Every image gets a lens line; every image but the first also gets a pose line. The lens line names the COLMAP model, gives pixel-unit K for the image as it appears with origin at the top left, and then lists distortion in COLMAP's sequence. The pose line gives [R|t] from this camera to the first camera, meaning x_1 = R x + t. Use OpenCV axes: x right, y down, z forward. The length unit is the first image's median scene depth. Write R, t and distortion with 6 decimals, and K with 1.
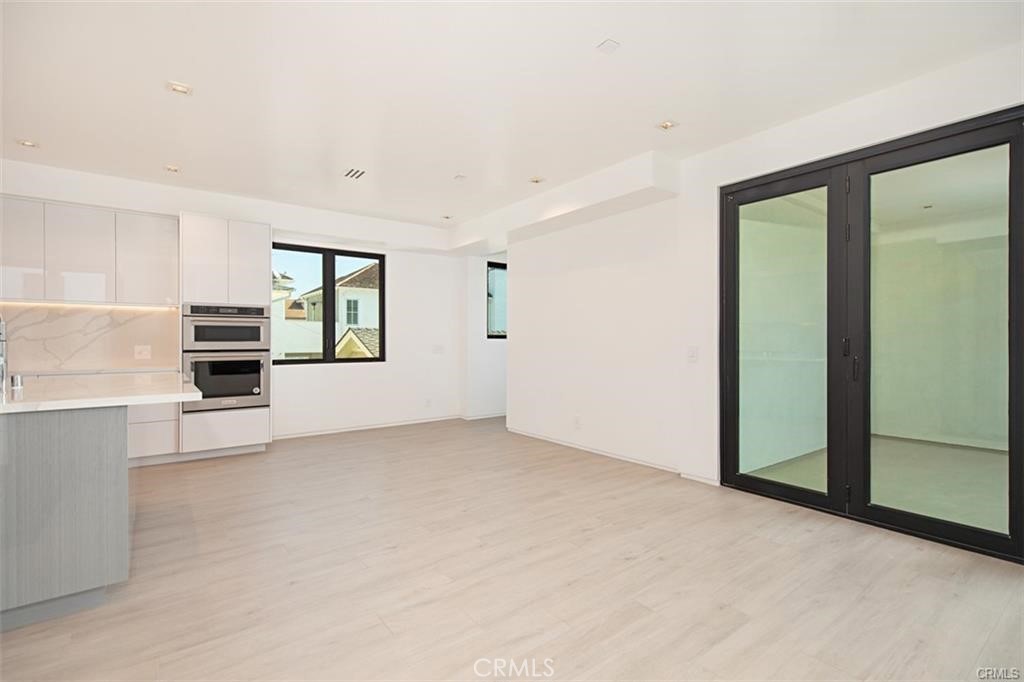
lens RADIAL K [[463.9, 0, 514.0], [0, 463.9, 339.1], [0, 0, 1]] dist [0.002718, 0.000467]
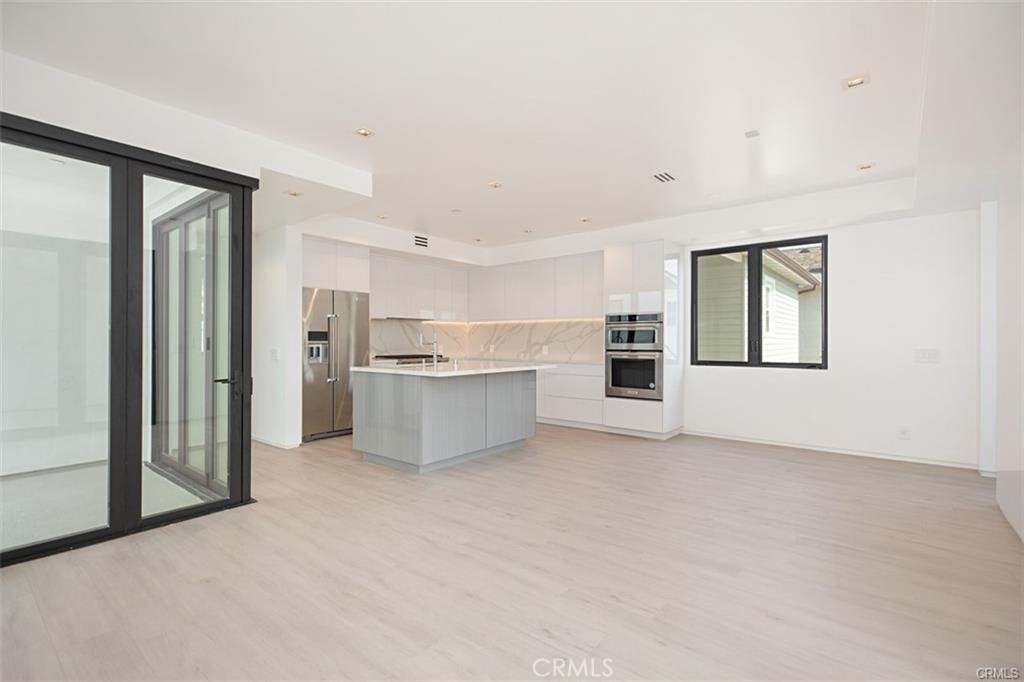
lens RADIAL K [[463.9, 0, 515.0], [0, 463.9, 340.8], [0, 0, 1]] dist [0.002718, 0.000467]
pose [[0.256940, 0.001749, -0.966426, 0.480576], [-0.001300, 0.999998, 0.001464, -0.002270], [0.966426, 0.000880, 0.256942, 0.374254]]
